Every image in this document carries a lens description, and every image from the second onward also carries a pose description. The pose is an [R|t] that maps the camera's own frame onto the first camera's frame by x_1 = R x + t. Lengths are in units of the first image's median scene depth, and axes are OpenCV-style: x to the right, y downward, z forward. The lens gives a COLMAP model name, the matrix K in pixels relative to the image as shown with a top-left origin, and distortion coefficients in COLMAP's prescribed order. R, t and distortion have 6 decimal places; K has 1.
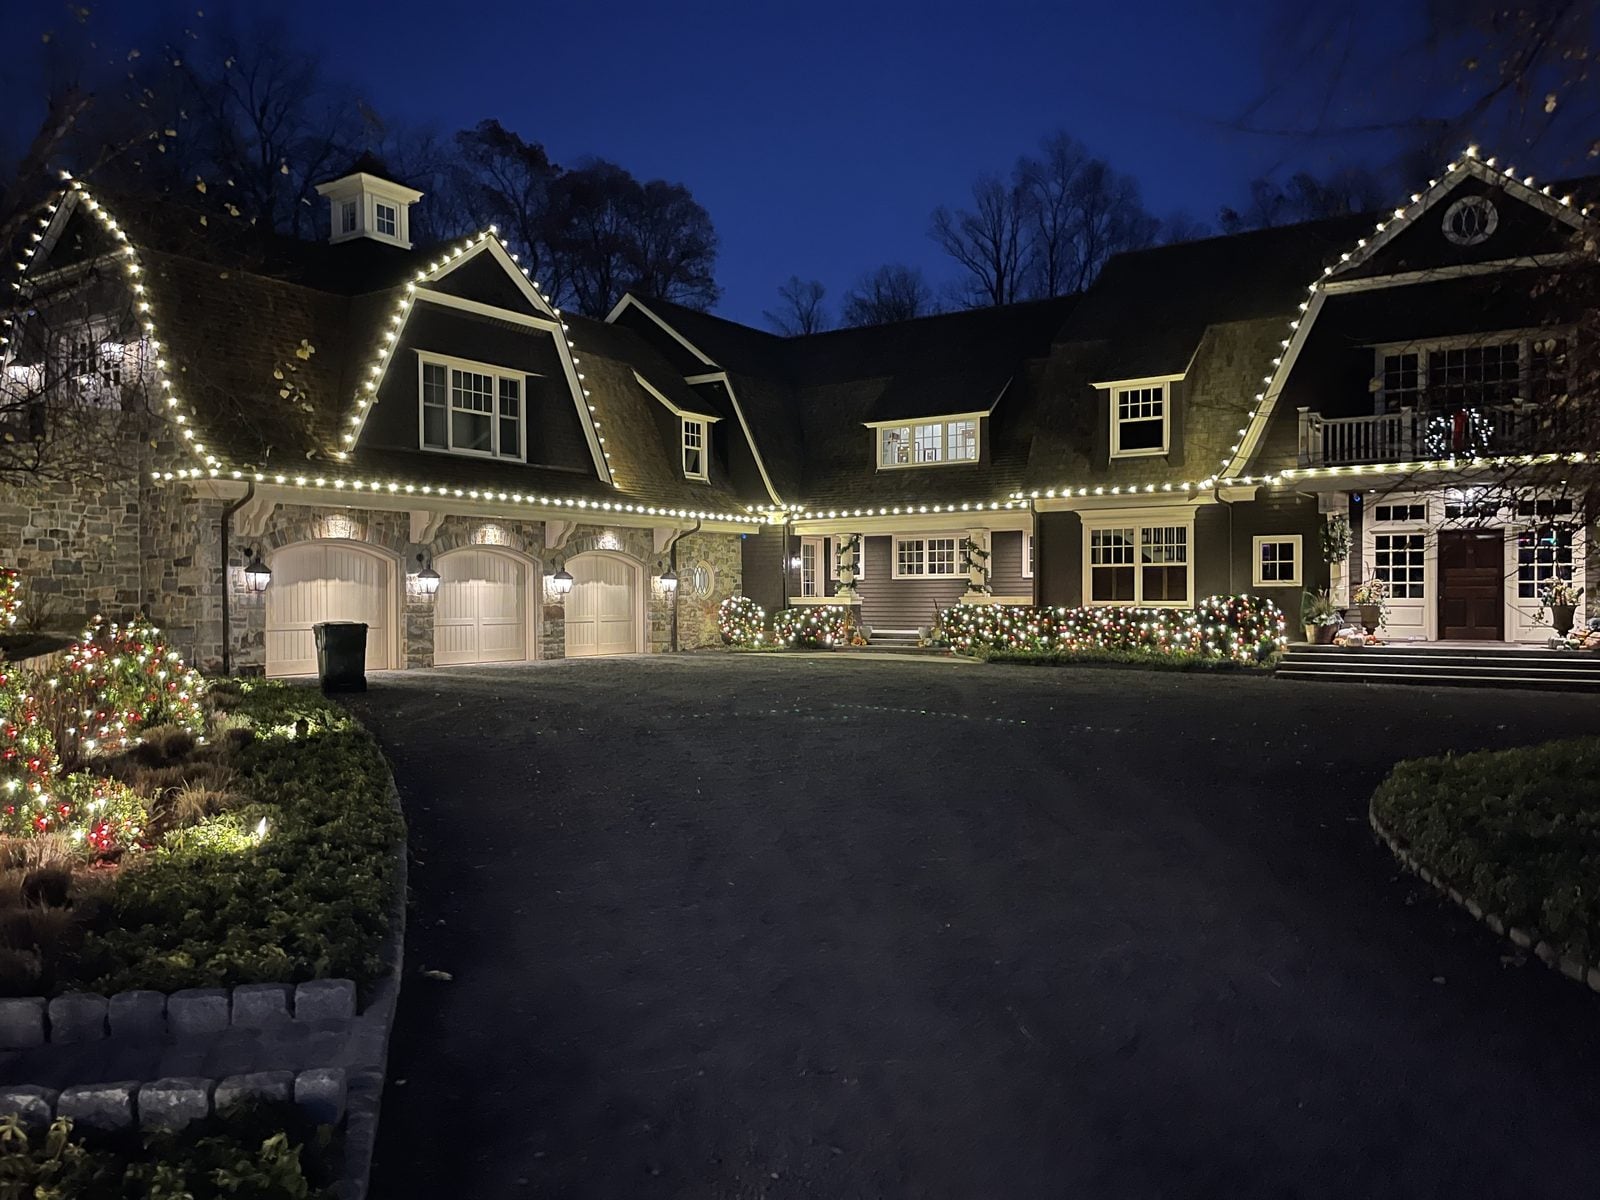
lens RADIAL K [[1084.4, 0, 802.2], [0, 1084.4, 629.6], [0, 0, 1]] dist [0.011933, -0.002962]
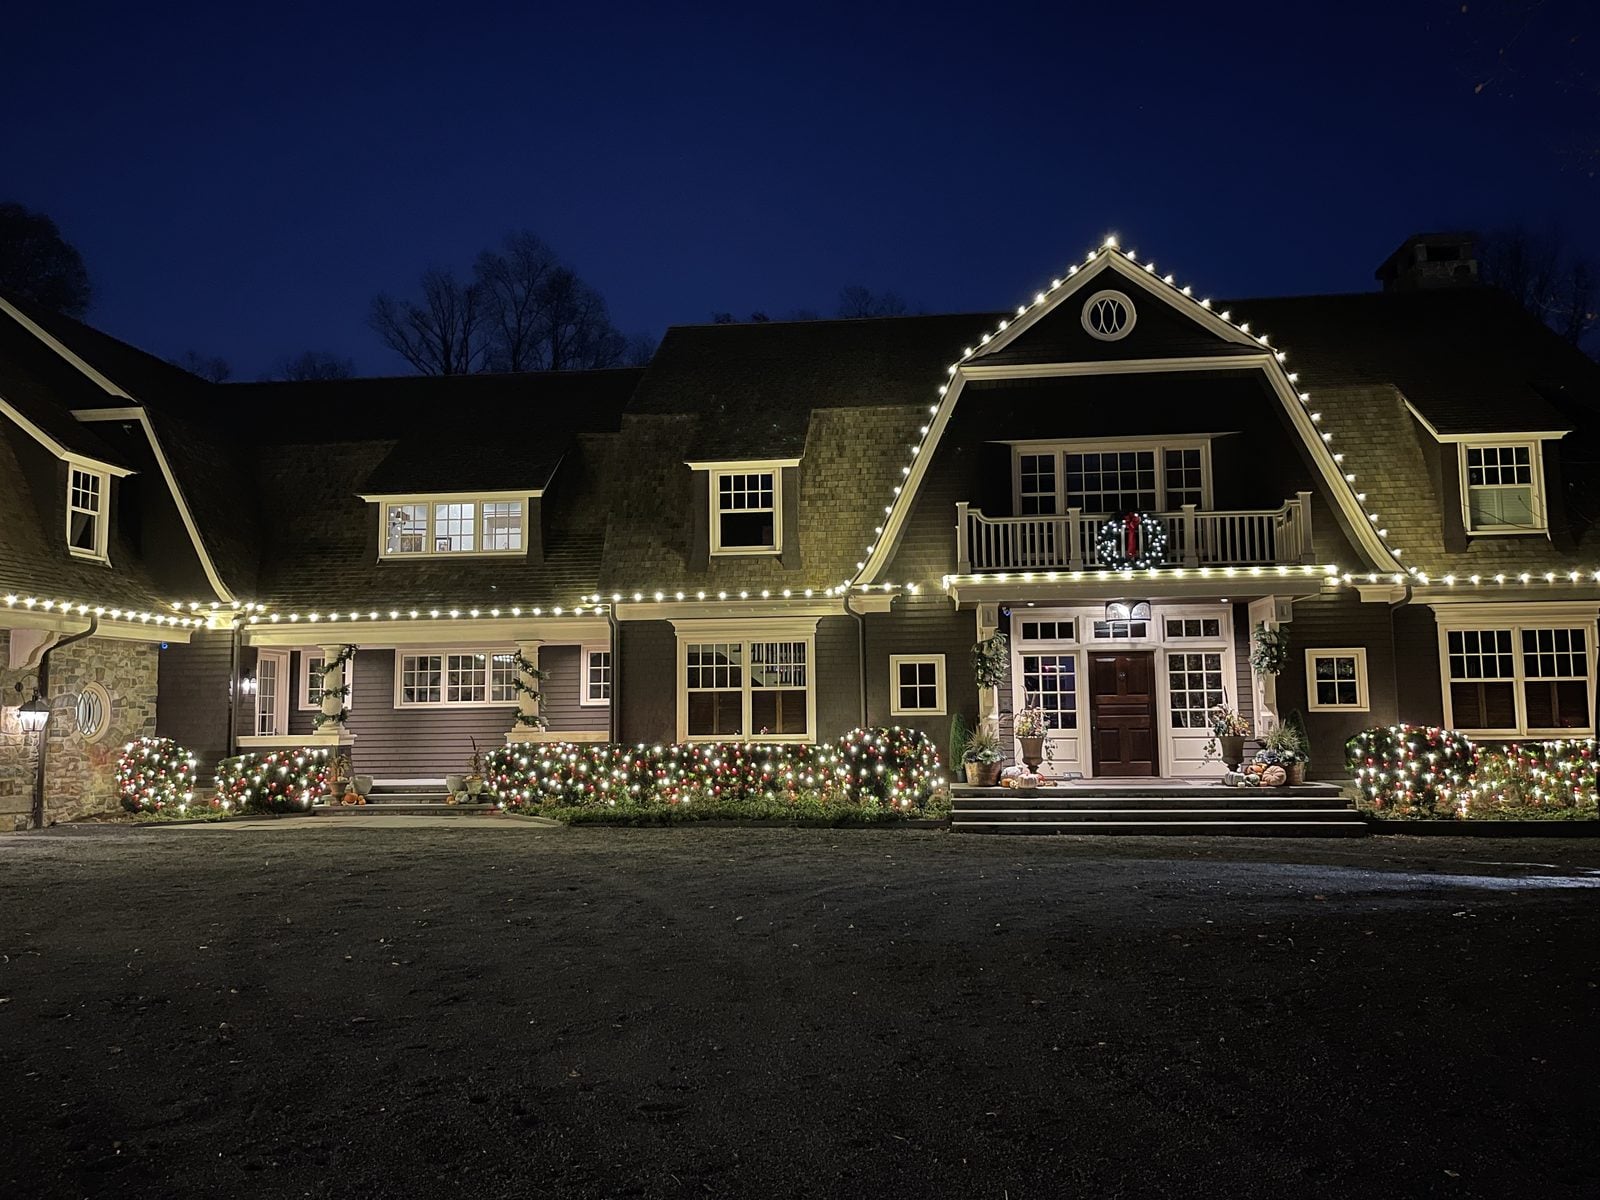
lens RADIAL K [[1176.1, 0, 800.0], [0, 1176.1, 600.0], [0, 0, 1]] dist [0.076856, -0.099001]
pose [[0.891017, 0.037832, 0.452390, -0.048026], [0.024198, 0.991147, -0.130546, -0.010605], [-0.453324, 0.127266, 0.882213, 0.207224]]
